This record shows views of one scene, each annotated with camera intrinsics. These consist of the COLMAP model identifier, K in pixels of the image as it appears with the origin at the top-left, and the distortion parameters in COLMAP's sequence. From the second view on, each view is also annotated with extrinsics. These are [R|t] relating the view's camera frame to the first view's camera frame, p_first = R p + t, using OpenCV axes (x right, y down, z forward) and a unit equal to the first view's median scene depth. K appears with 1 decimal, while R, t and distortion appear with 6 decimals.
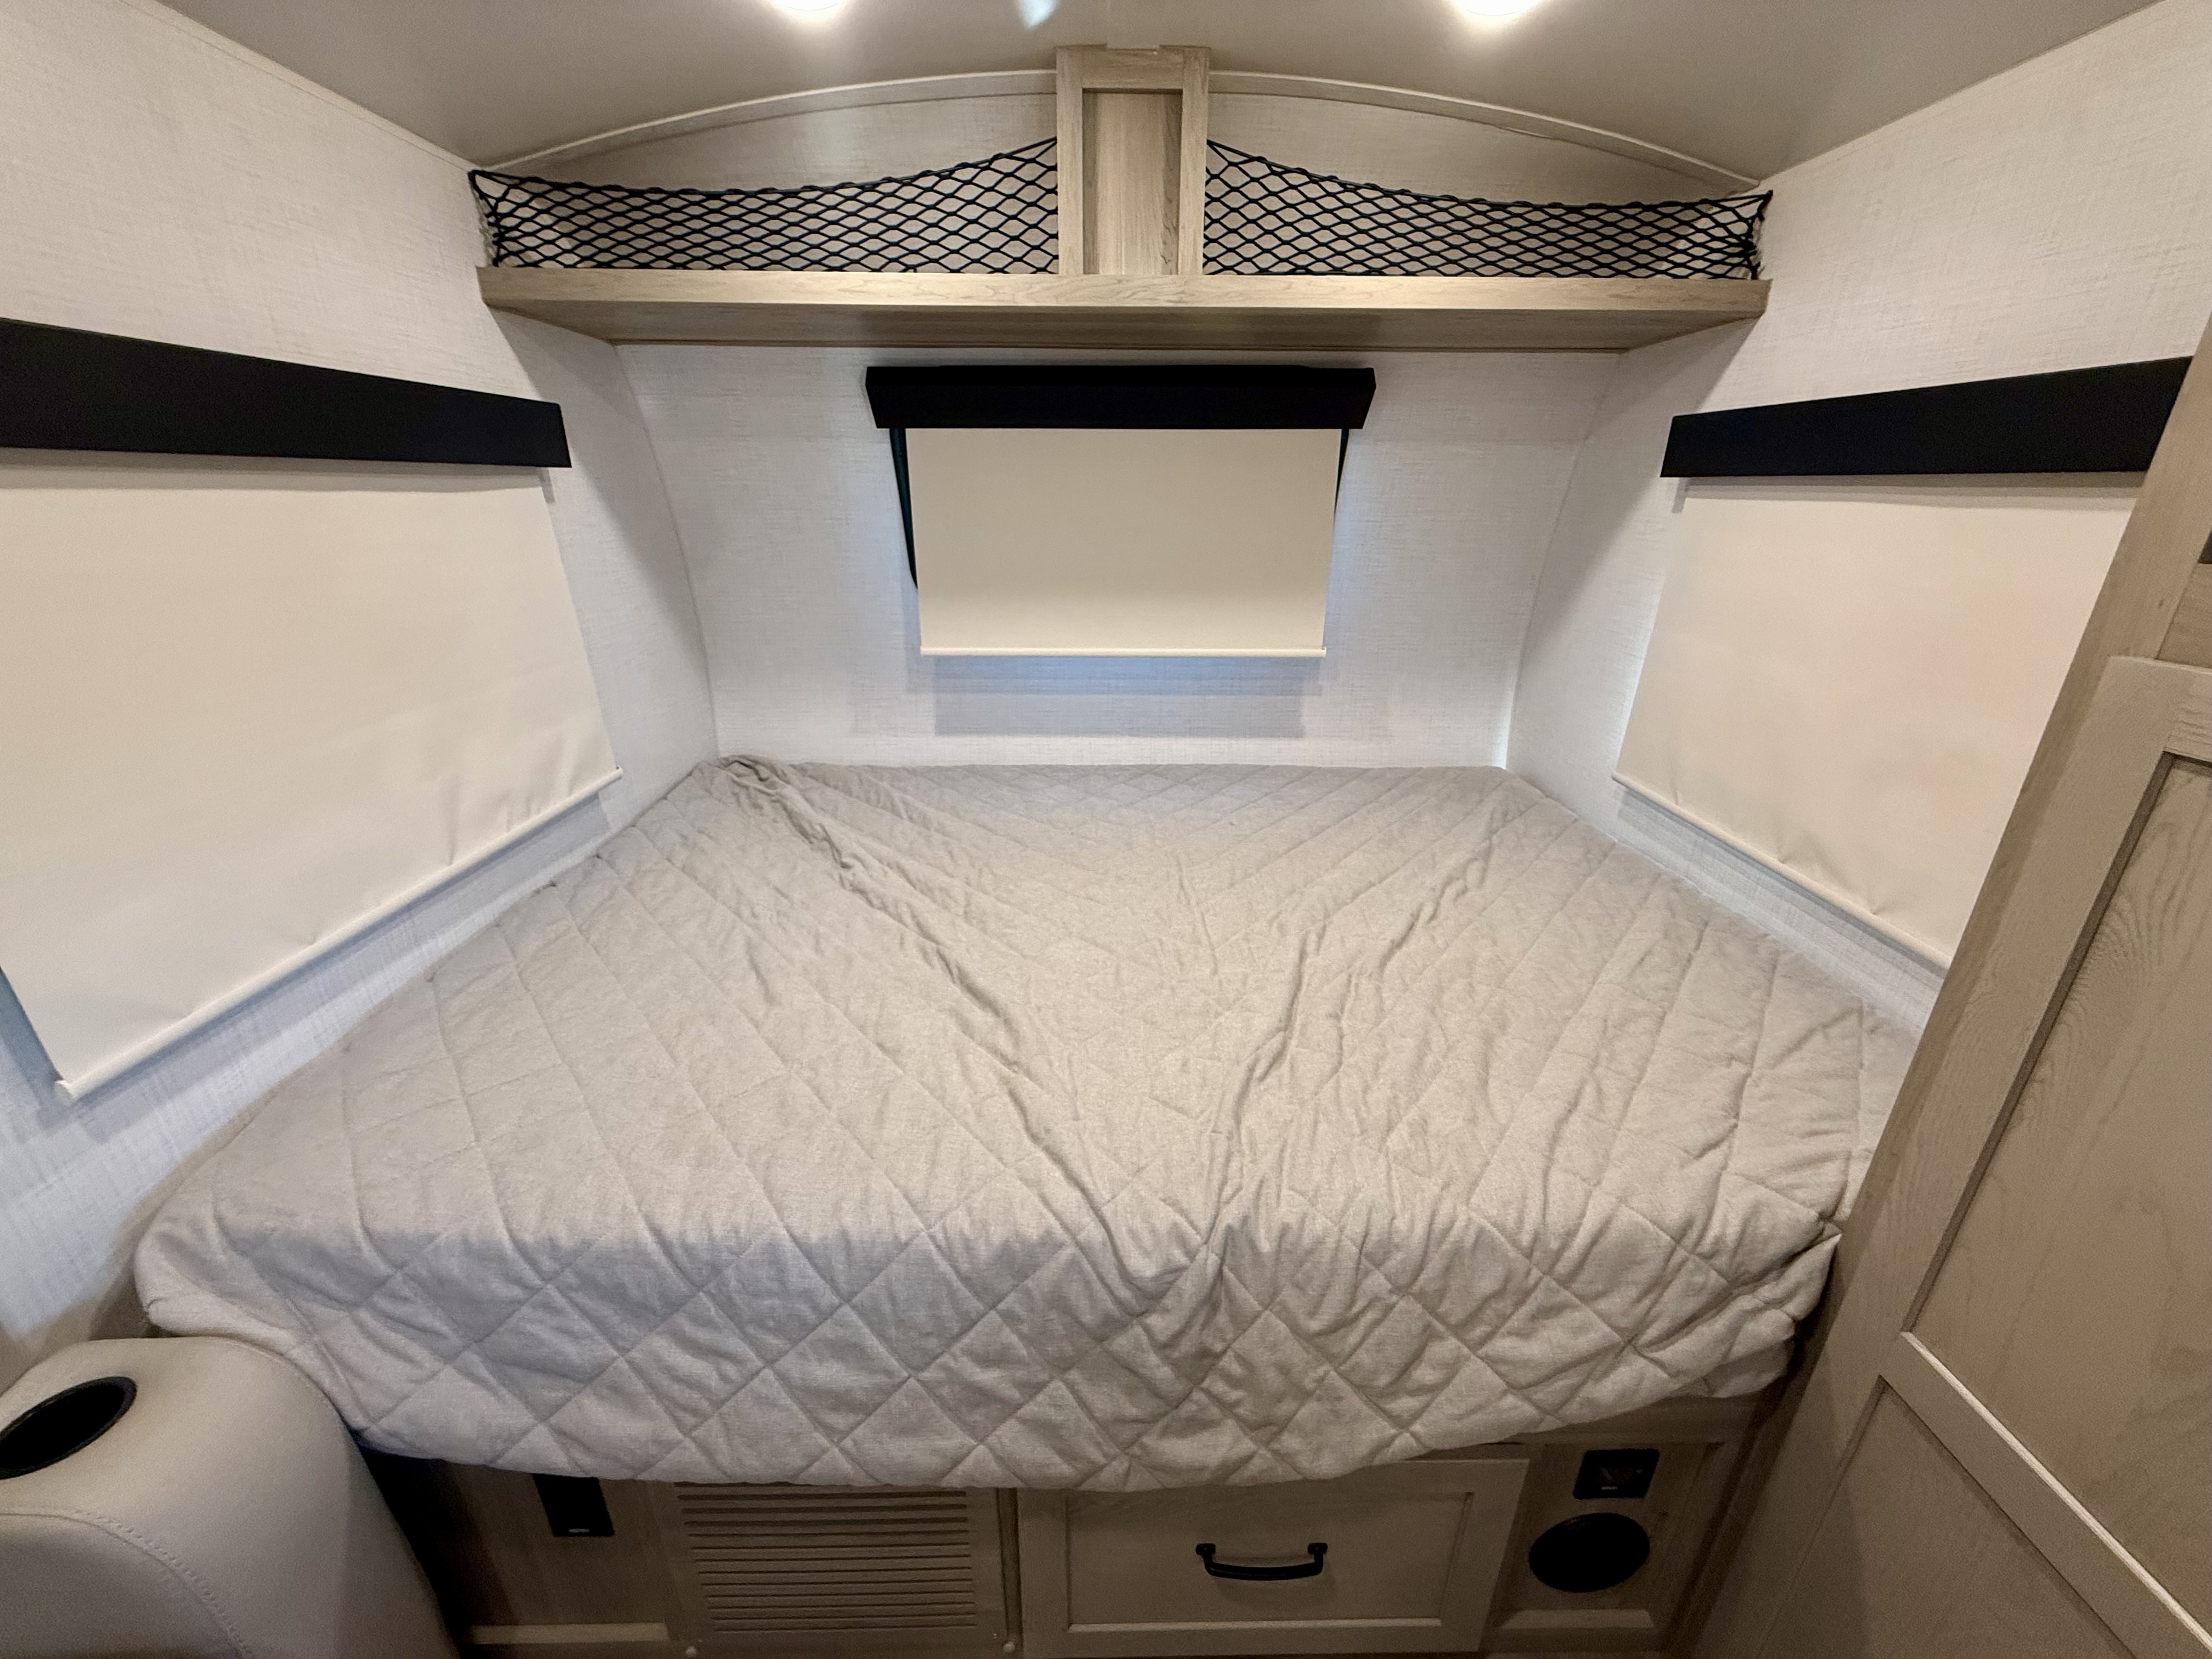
lens RADIAL K [[875.8, 0, 1105.1], [0, 875.8, 826.8], [0, 0, 1]] dist [0.000093, 0.000091]
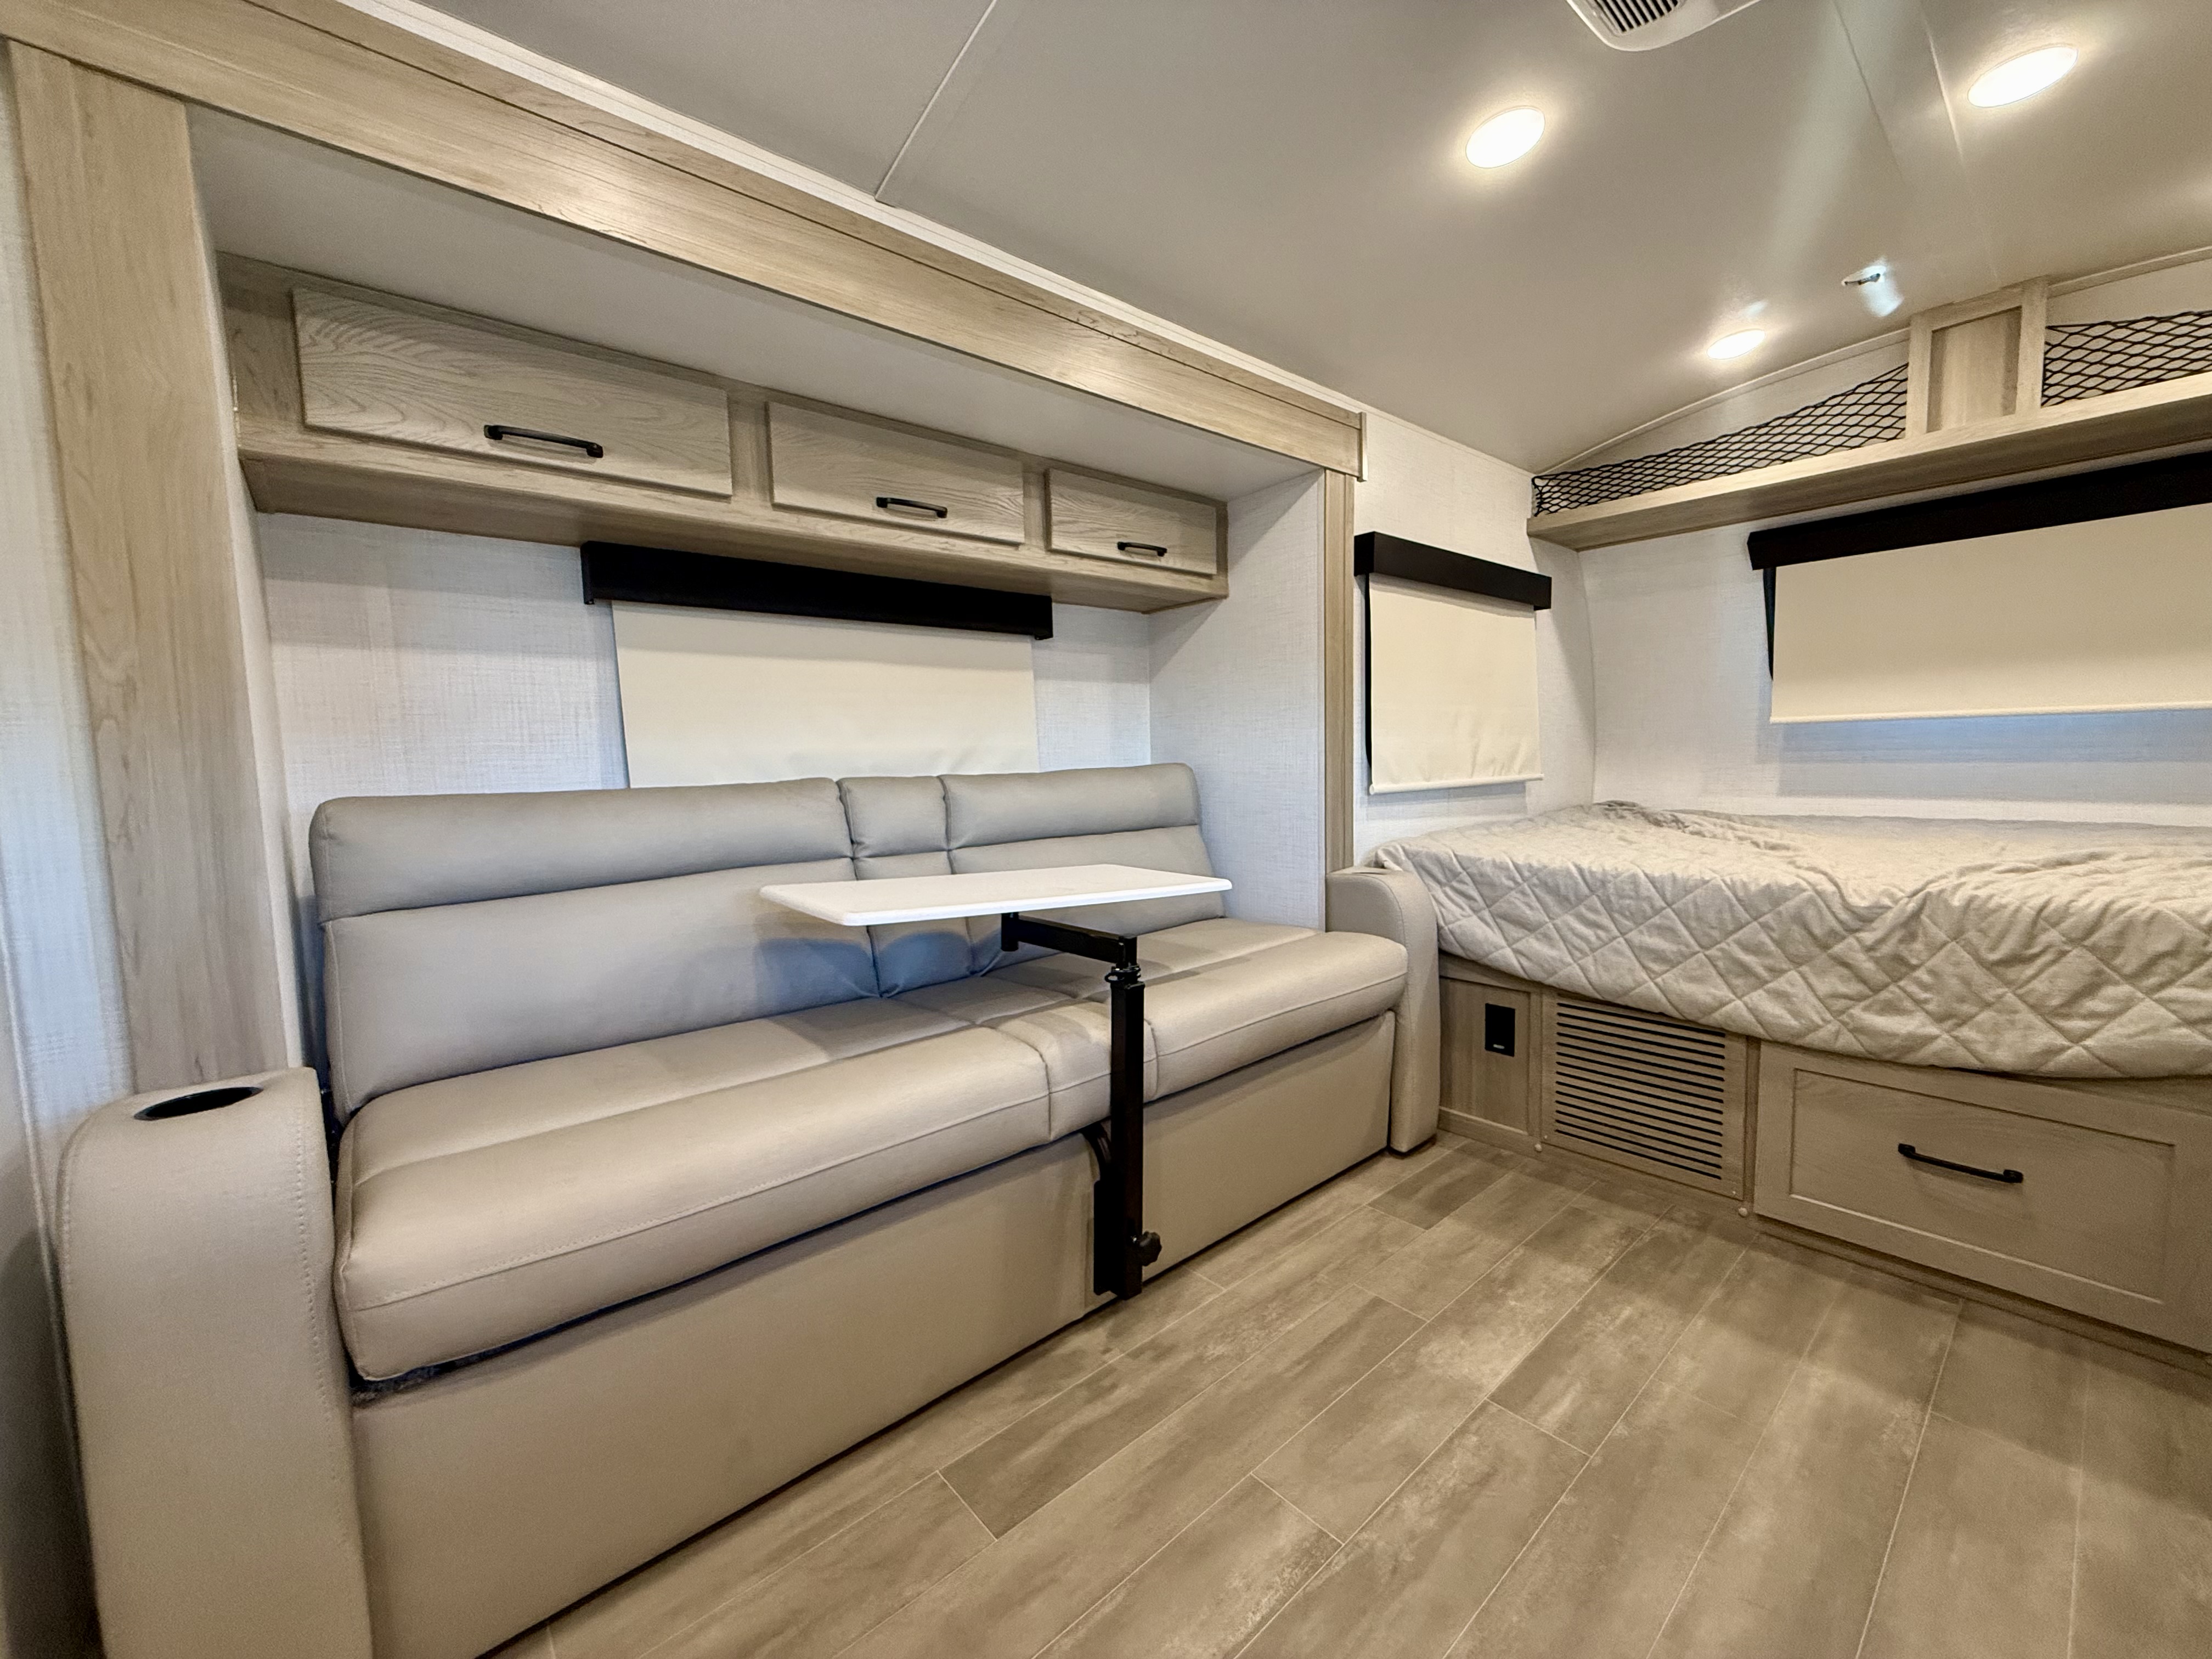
lens RADIAL K [[879.5, 0, 1102.4], [0, 879.5, 827.2], [0, 0, 1]] dist [-0.000790, -0.000407]
pose [[0.639165, 0.042694, -0.767884, 0.419560], [-0.252196, 0.954883, -0.156829, 1.004469], [0.726544, 0.293897, 0.621095, -1.269819]]
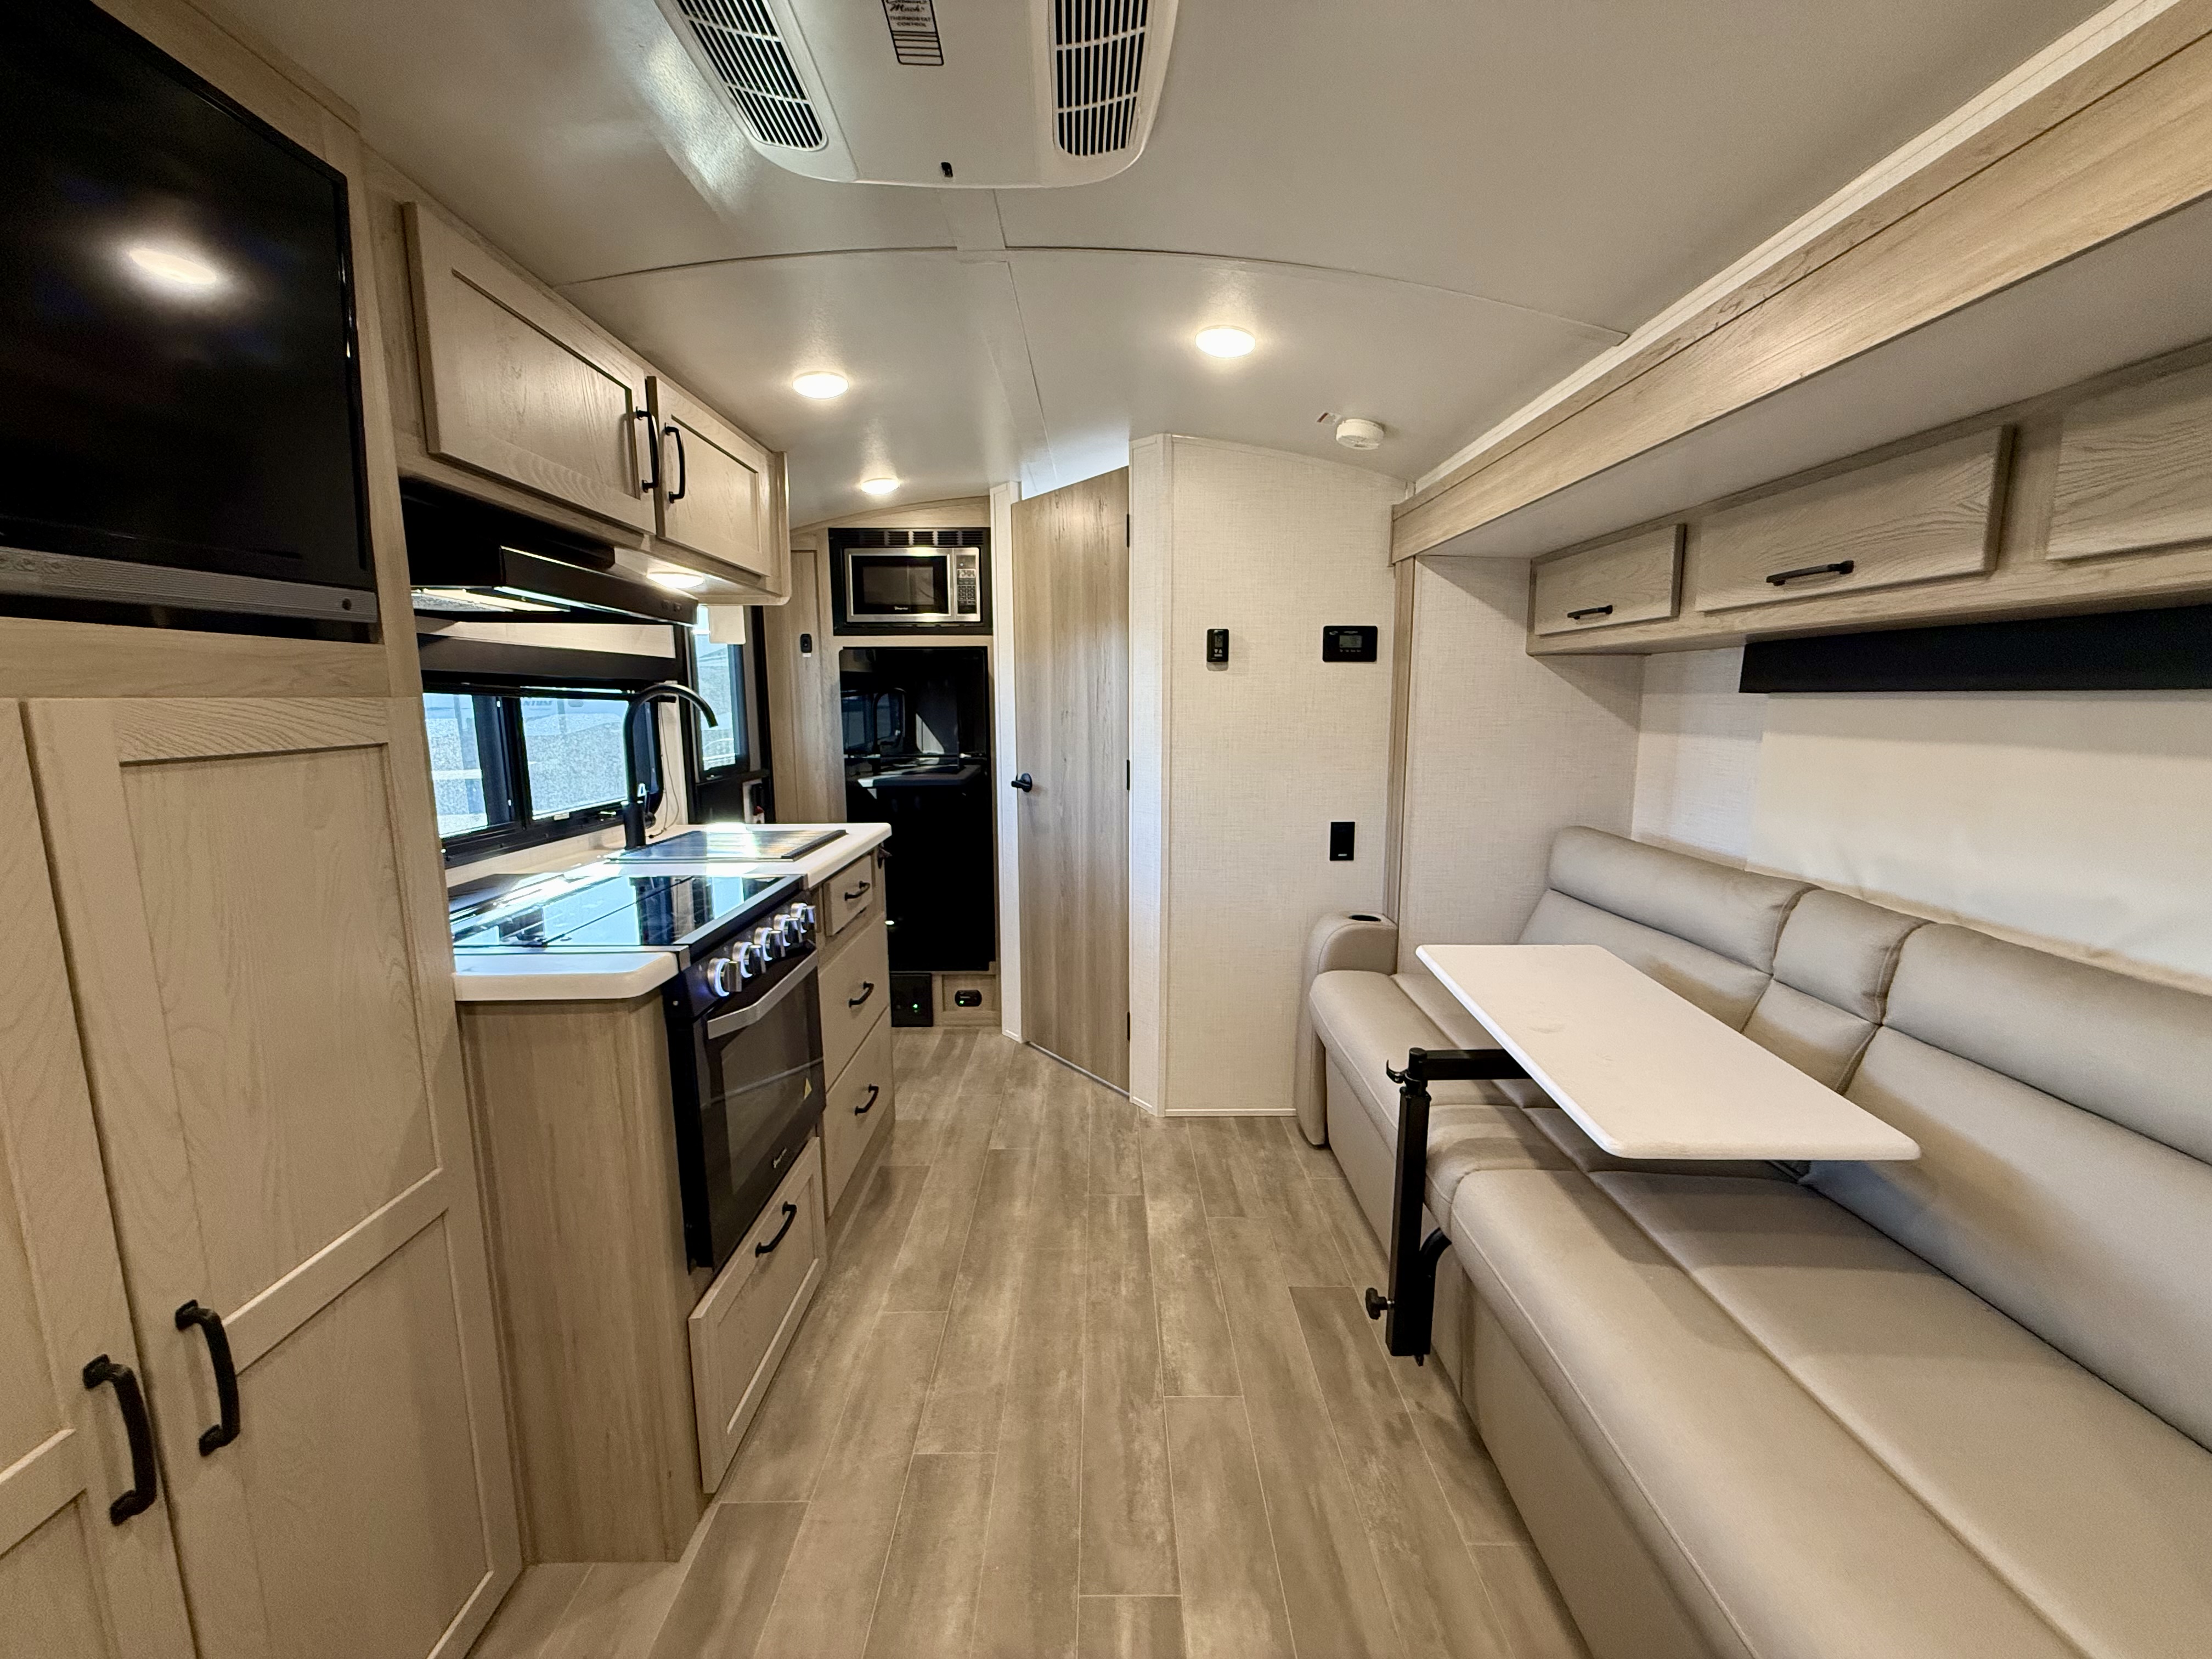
lens RADIAL K [[875.8, 0, 1105.1], [0, 875.8, 826.8], [0, 0, 1]] dist [0.000093, 0.000091]
pose [[-0.999945, -0.000047, 0.010481, -0.145794], [0.005139, 0.869330, 0.494206, -0.249082], [-0.009134, 0.494232, -0.869282, 0.992161]]
